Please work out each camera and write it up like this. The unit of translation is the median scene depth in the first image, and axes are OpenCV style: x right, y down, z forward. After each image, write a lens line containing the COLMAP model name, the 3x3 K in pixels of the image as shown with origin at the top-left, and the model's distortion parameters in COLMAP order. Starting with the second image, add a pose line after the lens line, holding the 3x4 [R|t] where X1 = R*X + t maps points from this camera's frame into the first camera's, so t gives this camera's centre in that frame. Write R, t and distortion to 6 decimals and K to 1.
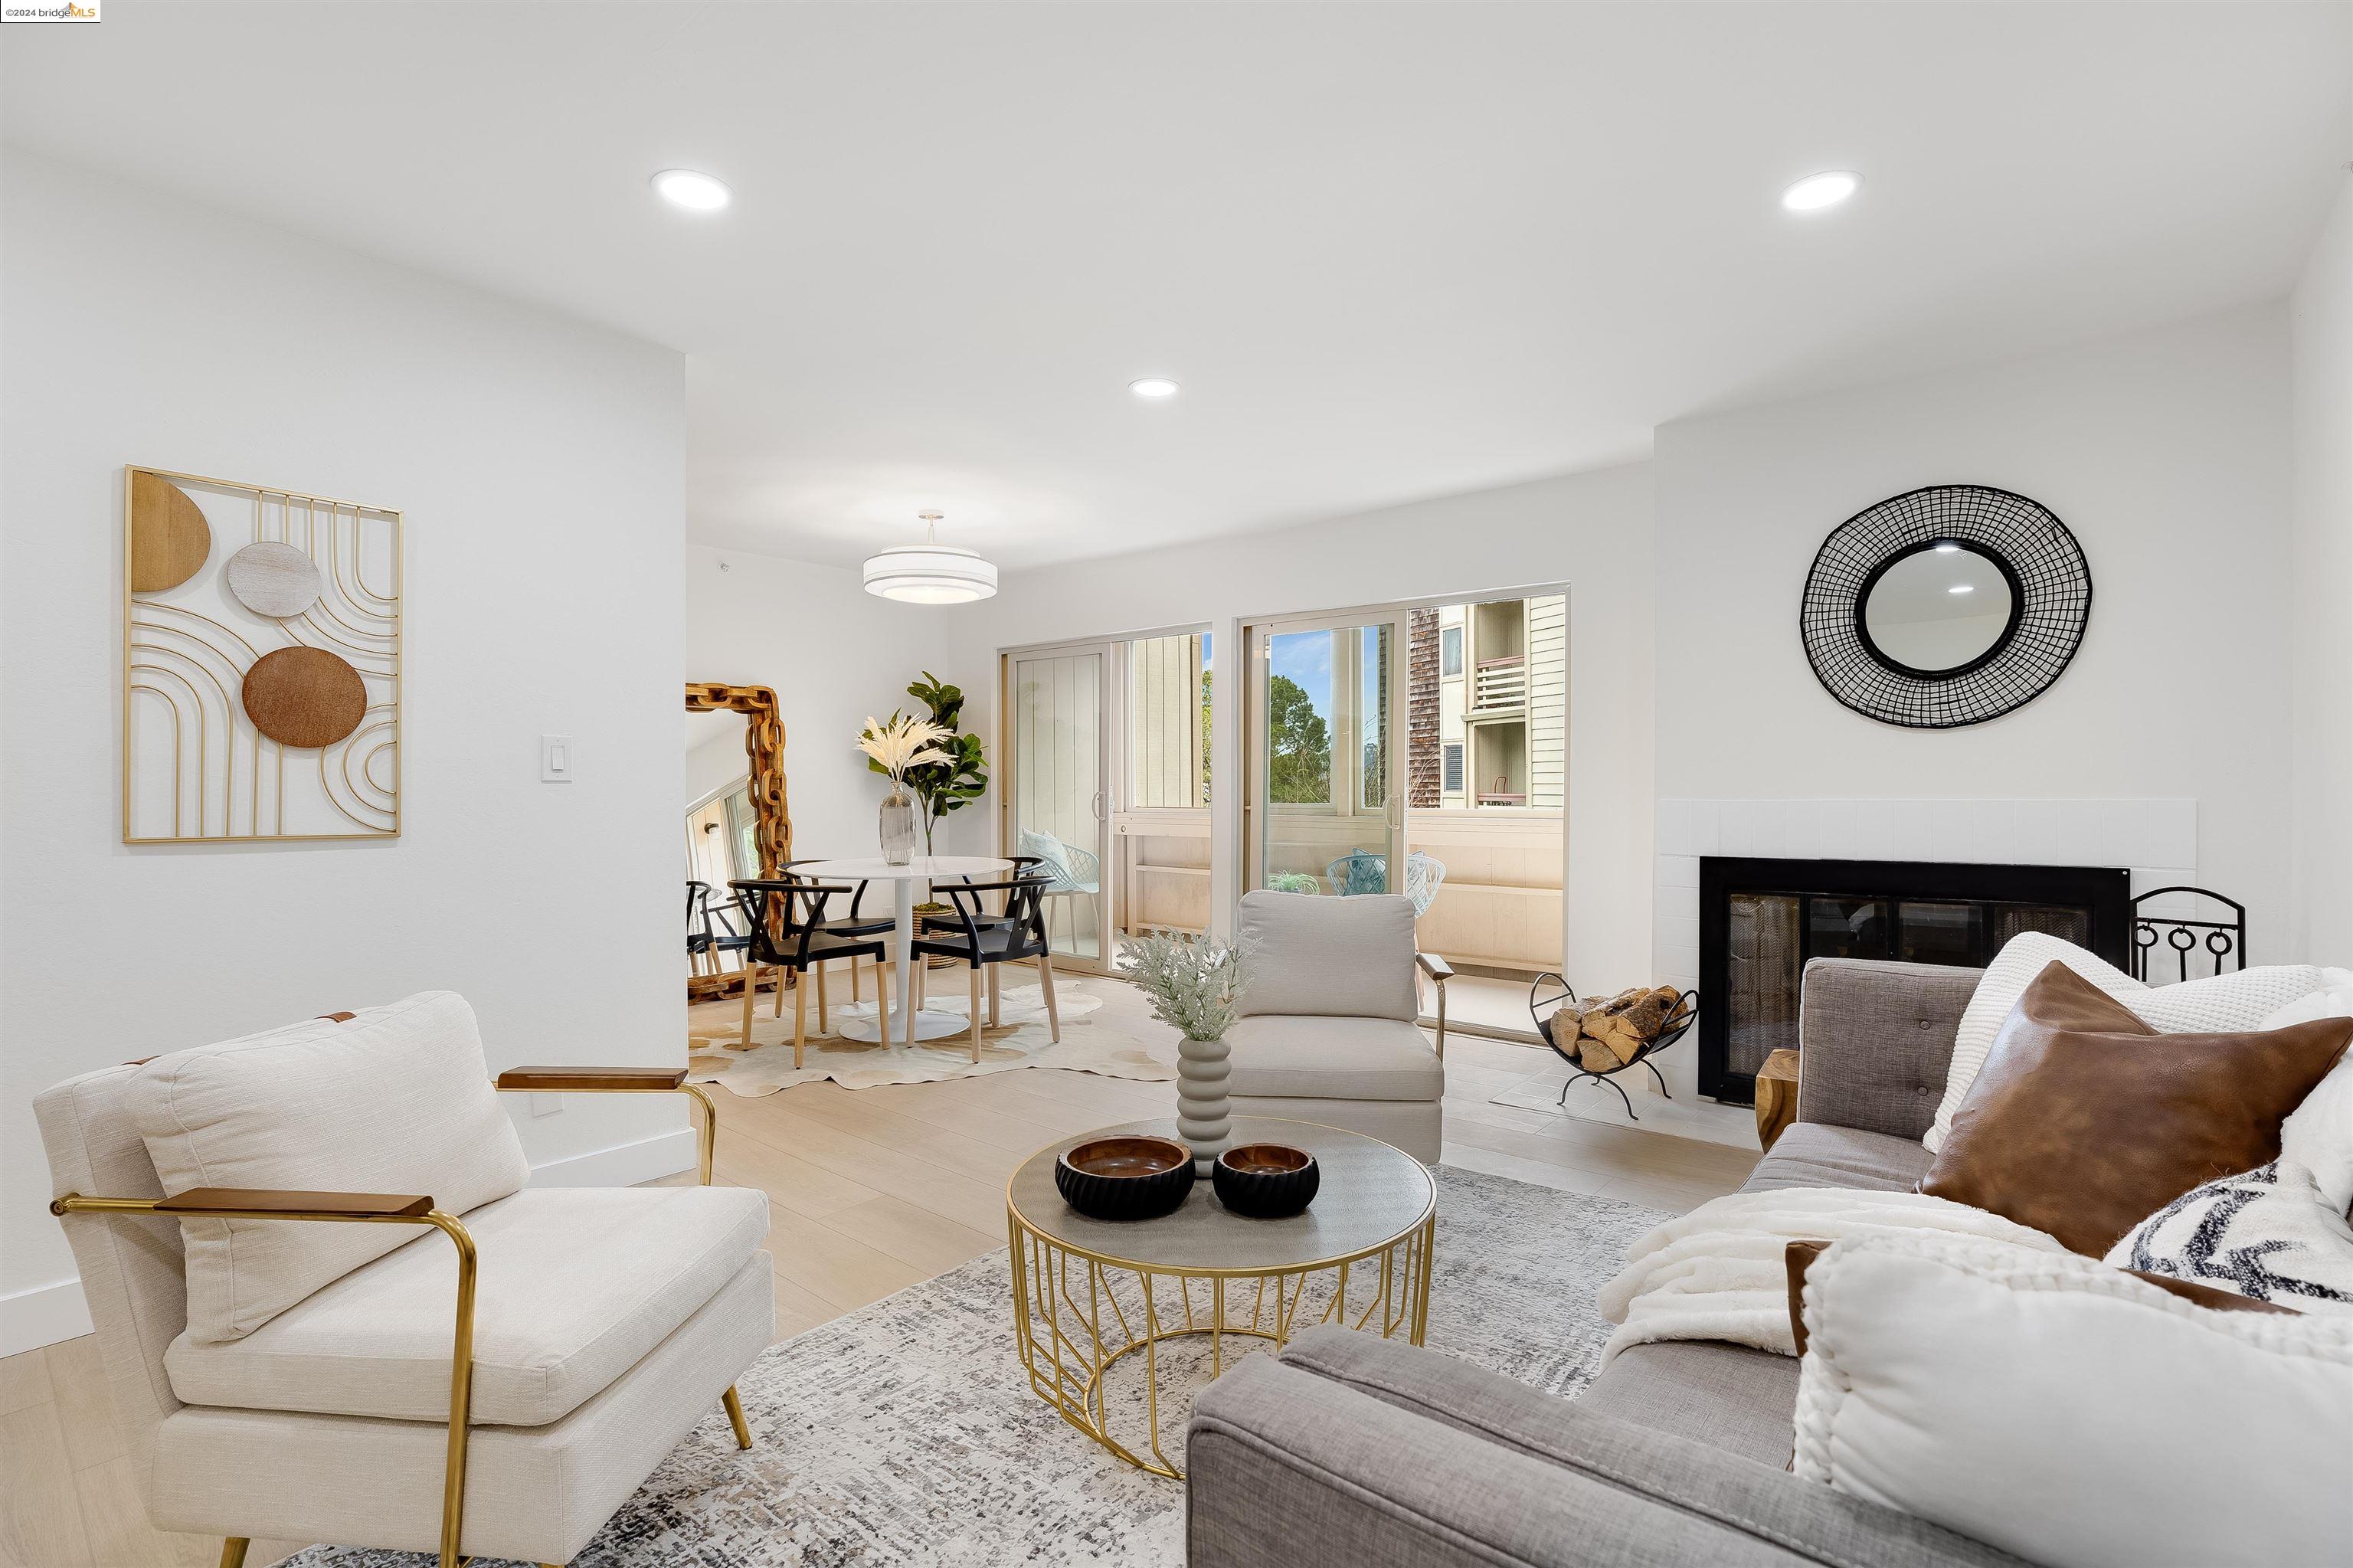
lens RADIAL K [[1082.9, 0, 1183.1], [0, 1082.9, 793.8], [0, 0, 1]] dist [-0.028010, 0.000618]
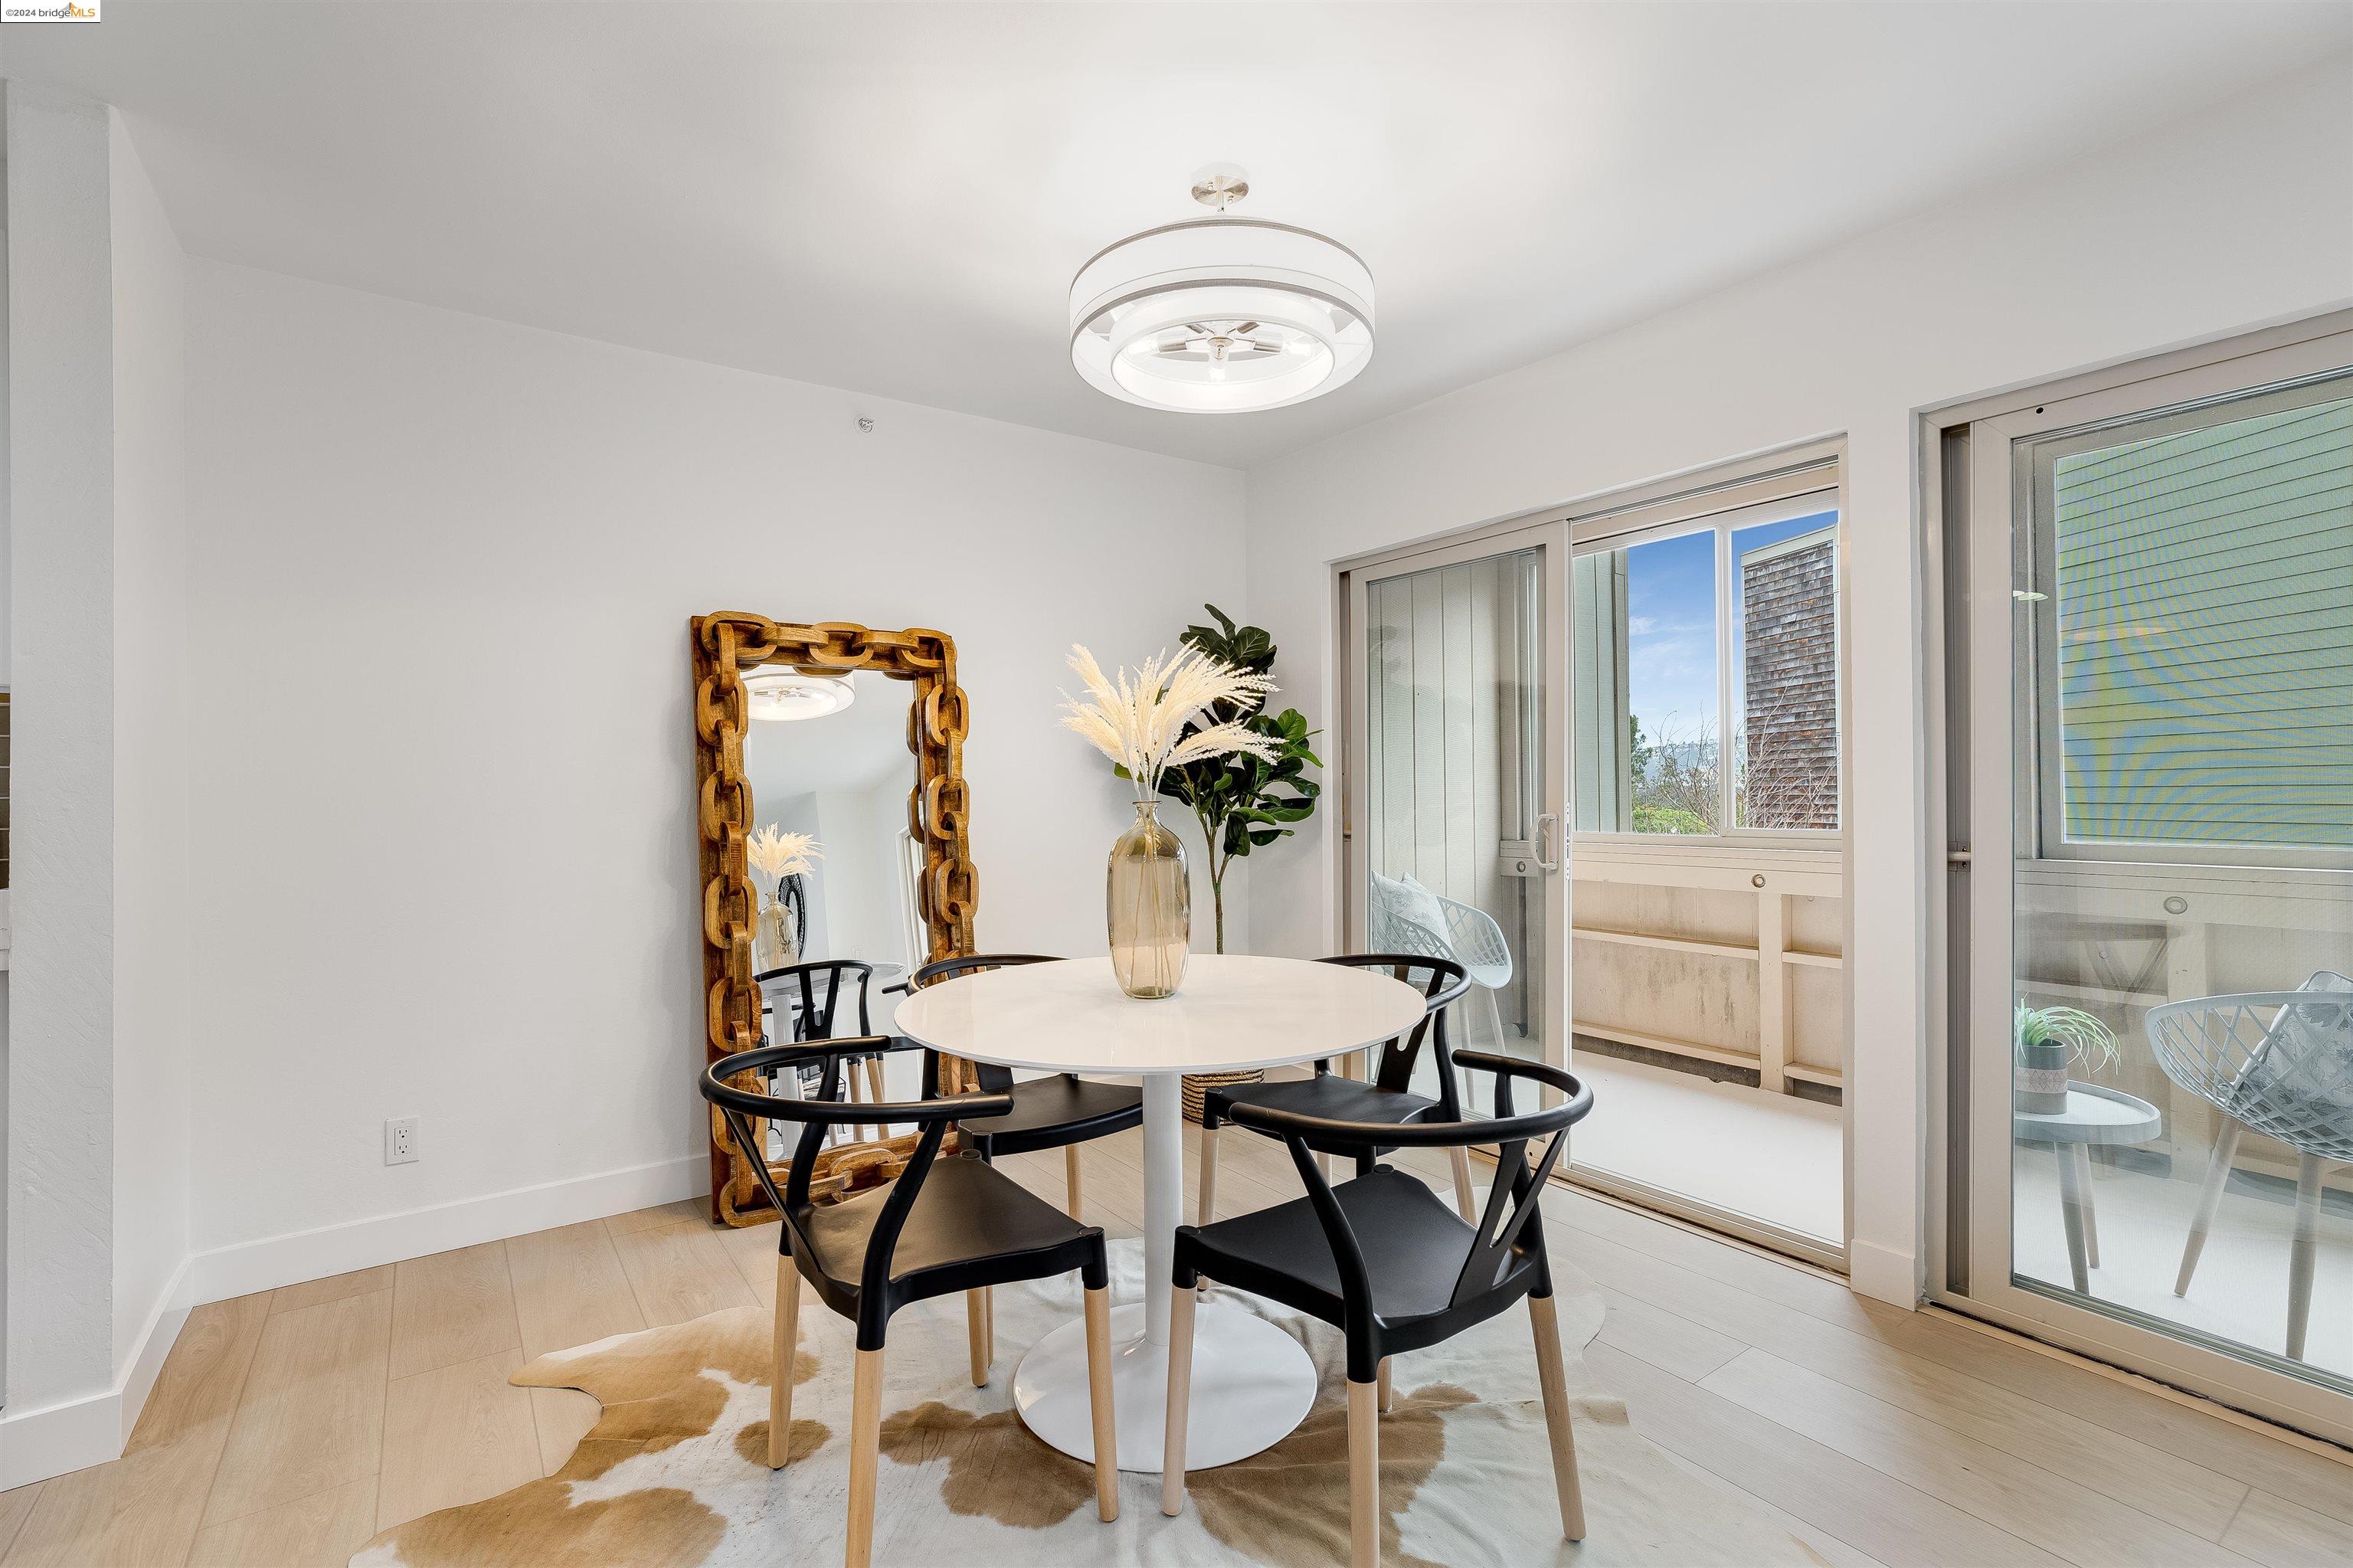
lens RADIAL K [[1062.5, 0, 1184.9], [0, 1062.5, 785.2], [0, 0, 1]] dist [-0.012953, 0.011538]
pose [[0.966638, -0.007146, -0.256046, -0.155509], [0.003898, 0.999905, -0.013192, -0.013078], [0.256116, 0.011754, 0.966574, 0.652749]]
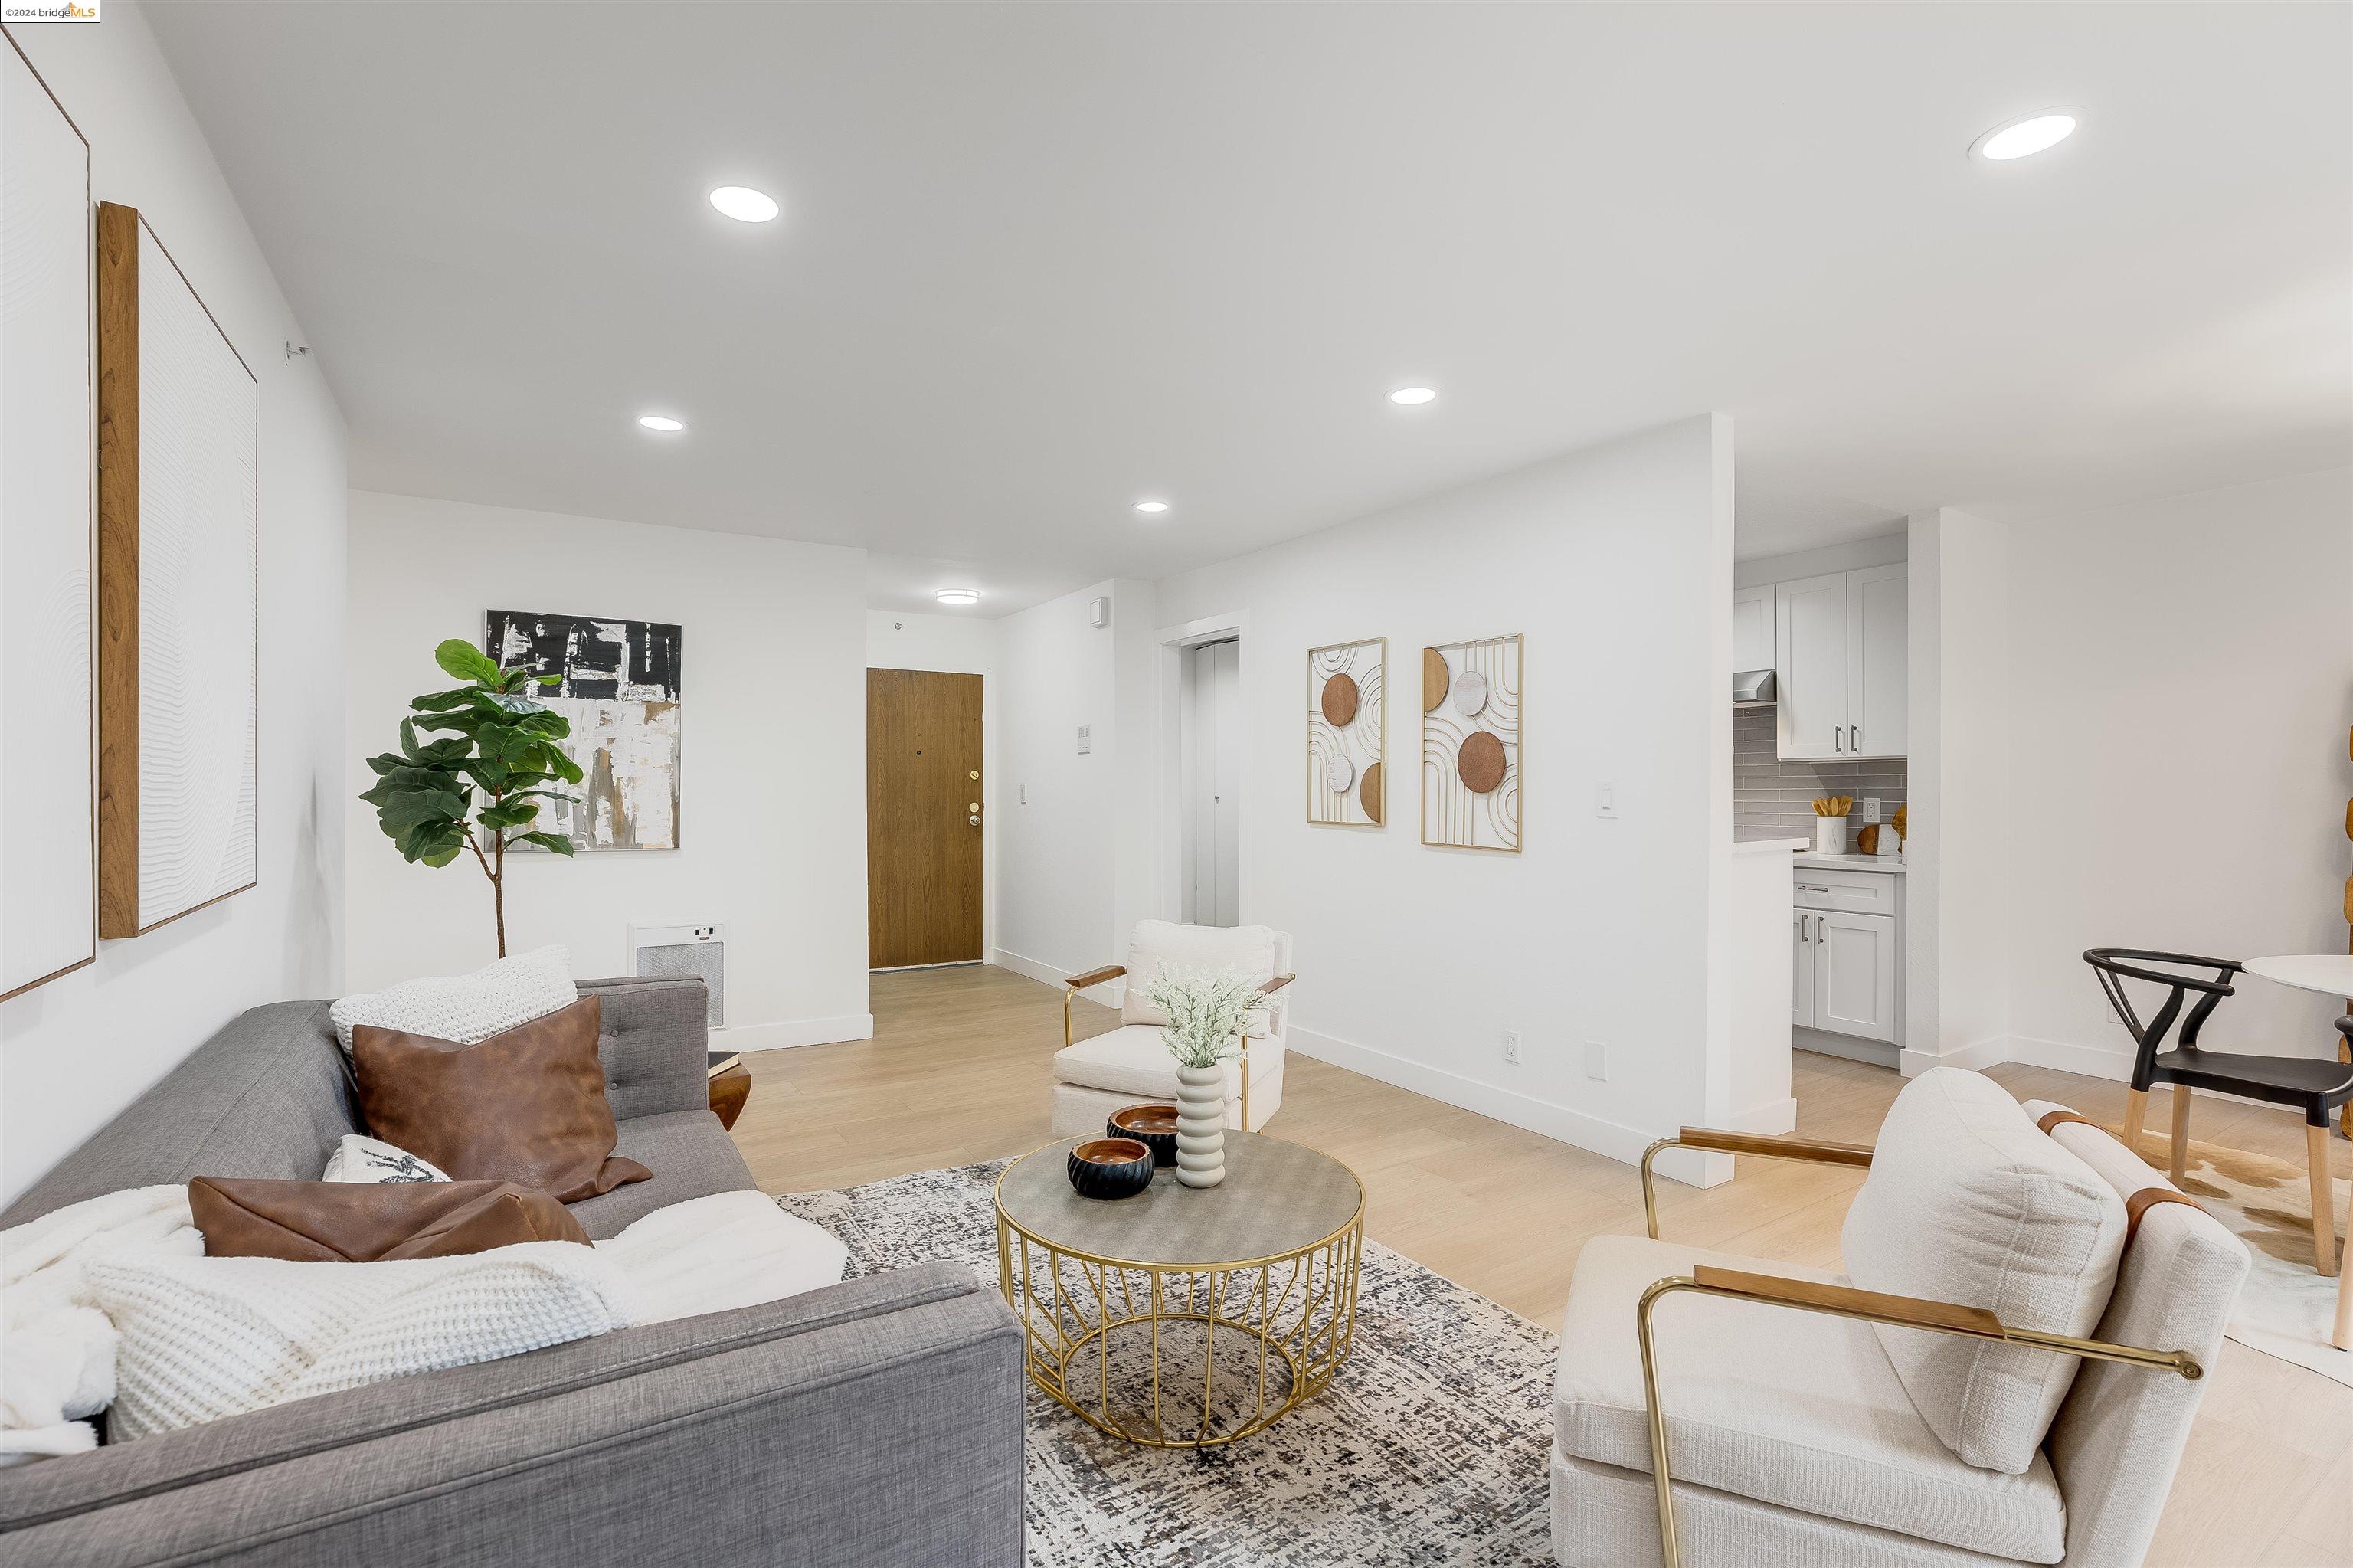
lens RADIAL K [[1060.8, 0, 1176.5], [0, 1060.8, 784.0], [0, 0, 1]] dist [-0.027048, 0.000201]
pose [[-0.320433, 0.007448, -0.947242, 0.481668], [-0.002777, 0.999957, 0.008802, -0.038201], [0.947267, 0.005451, -0.320399, 0.590140]]
